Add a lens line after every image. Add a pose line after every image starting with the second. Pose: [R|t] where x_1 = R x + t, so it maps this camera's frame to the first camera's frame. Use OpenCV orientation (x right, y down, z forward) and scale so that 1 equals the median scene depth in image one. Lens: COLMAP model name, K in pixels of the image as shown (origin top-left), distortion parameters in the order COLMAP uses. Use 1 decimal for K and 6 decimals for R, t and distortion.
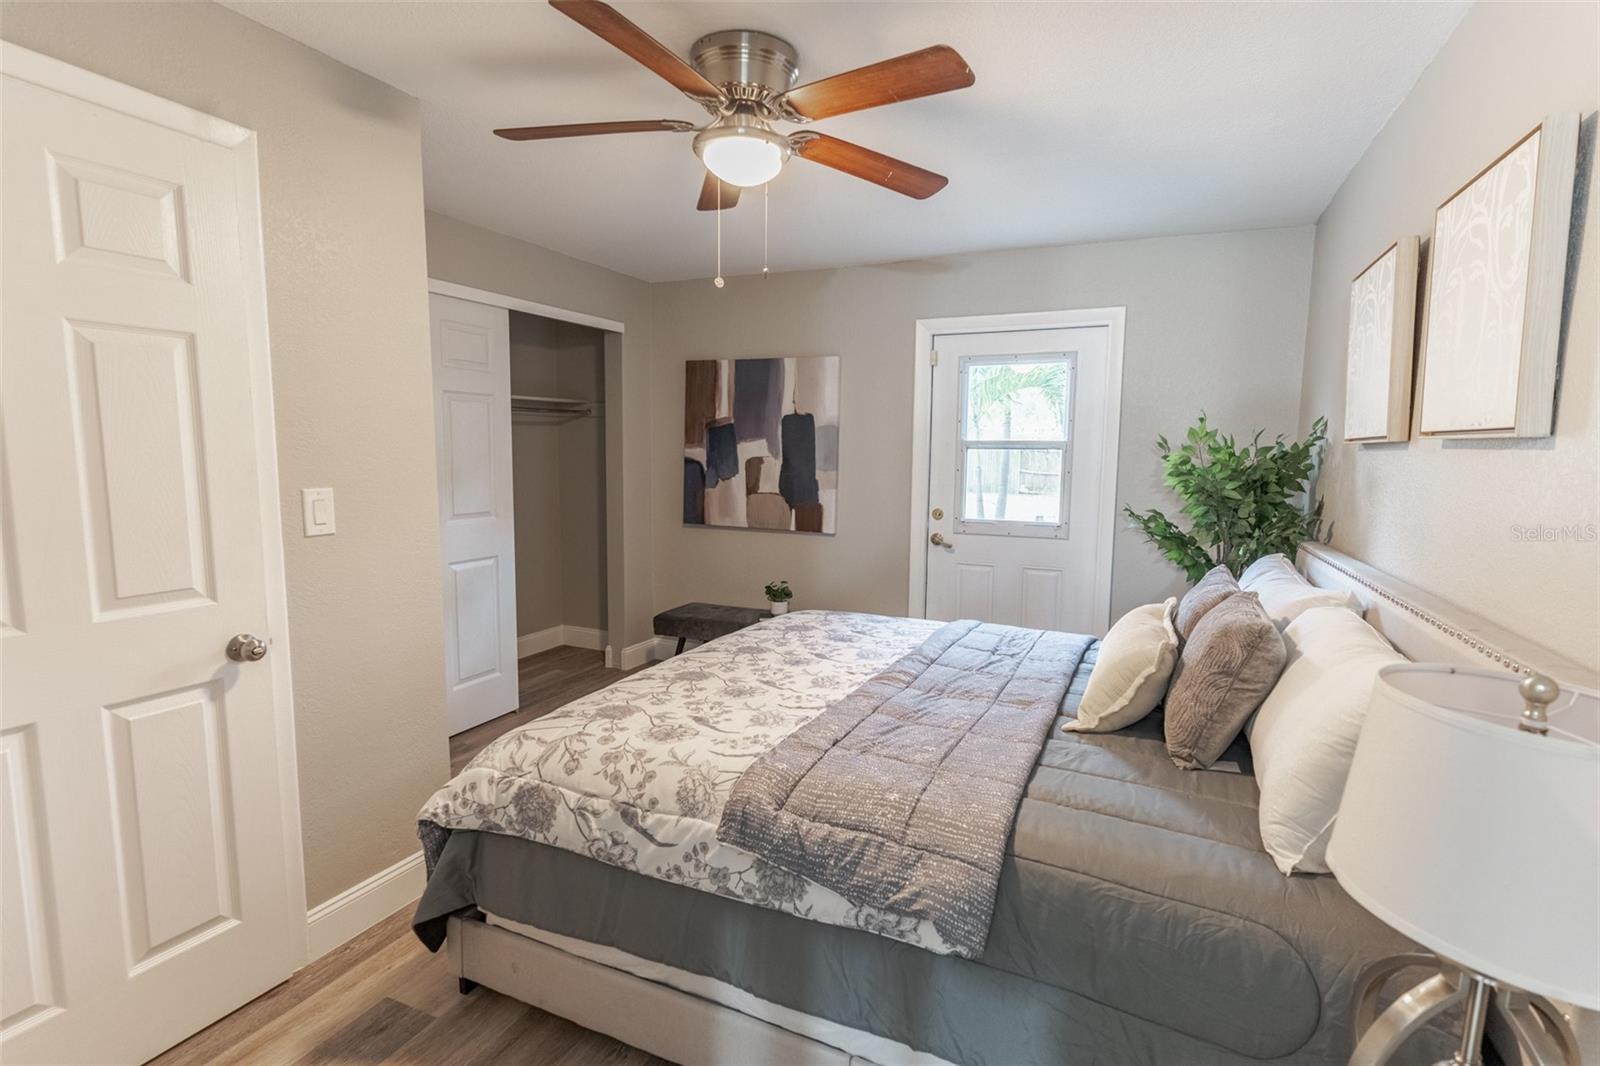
lens RADIAL K [[768.2, 0, 806.0], [0, 768.2, 531.6], [0, 0, 1]] dist [0.000927, -0.000466]
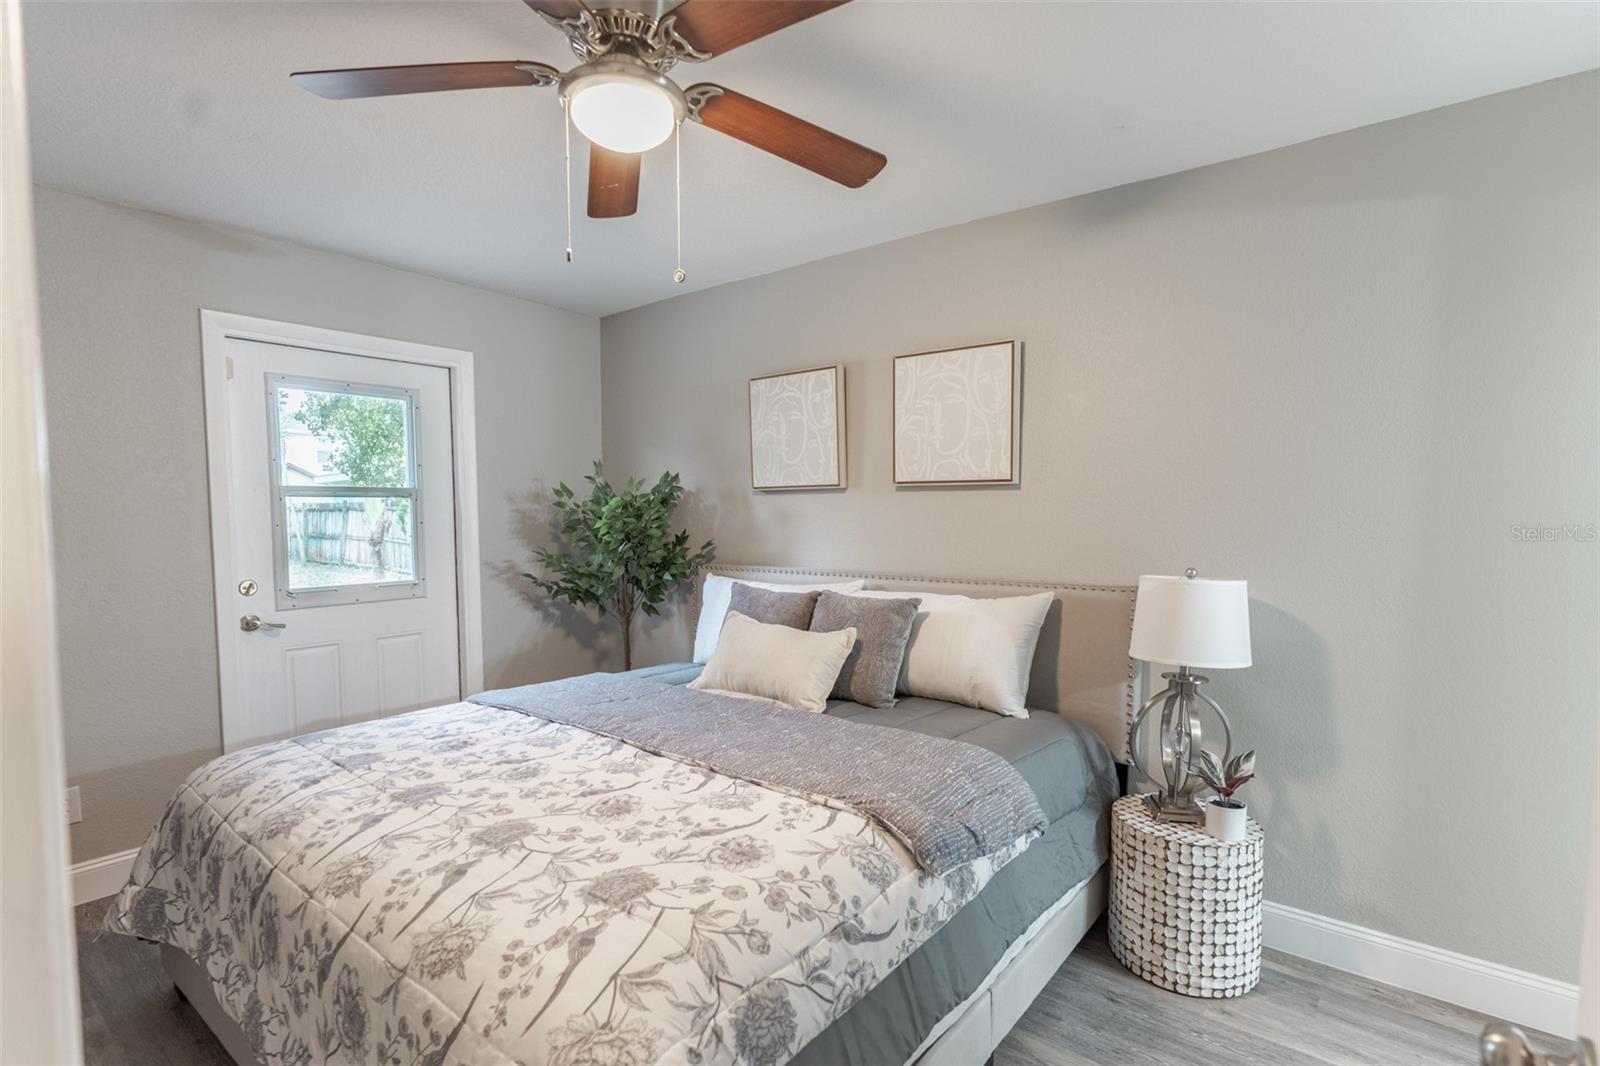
lens RADIAL K [[768.2, 0, 802.1], [0, 768.2, 563.0], [0, 0, 1]] dist [0.000927, -0.000466]
pose [[0.240998, -0.076461, 0.967509, -0.918175], [0.111290, 0.992493, 0.050714, -0.056996], [-0.964124, 0.095452, 0.247699, 0.754137]]
